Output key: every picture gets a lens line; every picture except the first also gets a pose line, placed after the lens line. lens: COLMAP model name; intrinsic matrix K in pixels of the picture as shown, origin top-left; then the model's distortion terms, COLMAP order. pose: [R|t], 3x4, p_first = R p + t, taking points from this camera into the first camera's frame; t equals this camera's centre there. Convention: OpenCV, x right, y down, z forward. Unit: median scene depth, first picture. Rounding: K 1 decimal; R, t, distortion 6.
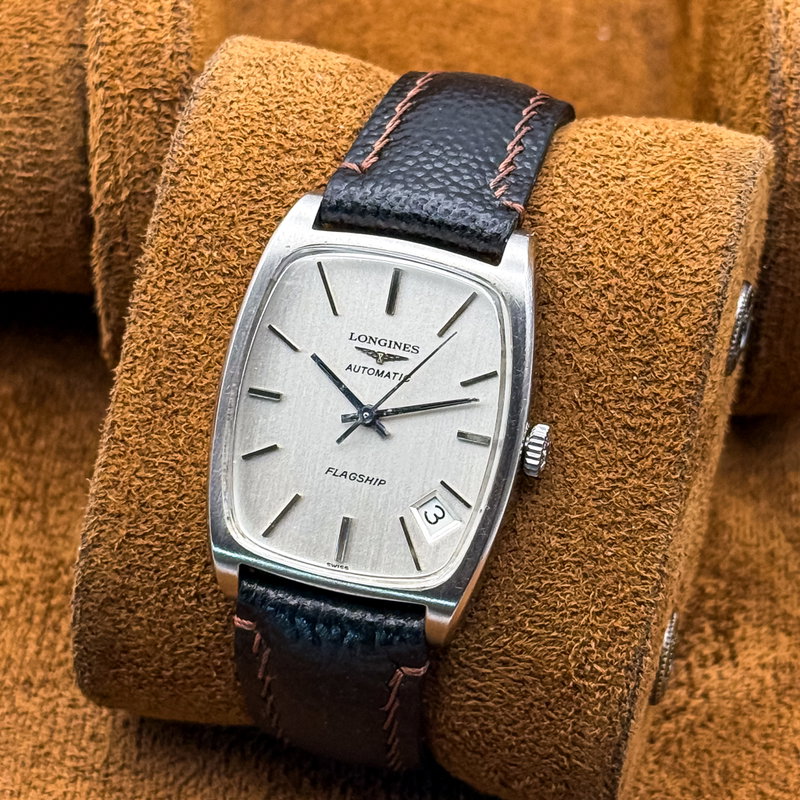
lens RADIAL K [[2428.6, 0, 400.0], [0, 2428.6, 400.0], [0, 0, 1]] dist [-0.018803, -0.430737]
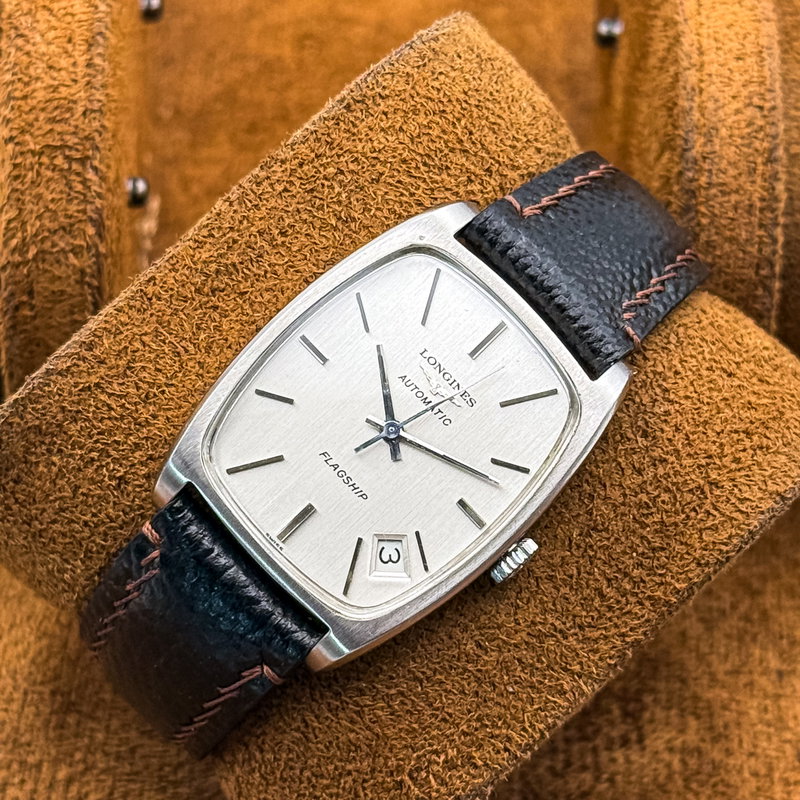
lens RADIAL K [[2428.6, 0, 400.0], [0, 2428.6, 400.0], [0, 0, 1]] dist [-0.018803, -0.430737]
pose [[0.812707, 0.570596, 0.118012, -0.125480], [-0.569774, 0.820626, -0.043945, 0.035317], [-0.121919, -0.031526, 0.992039, 0.050461]]
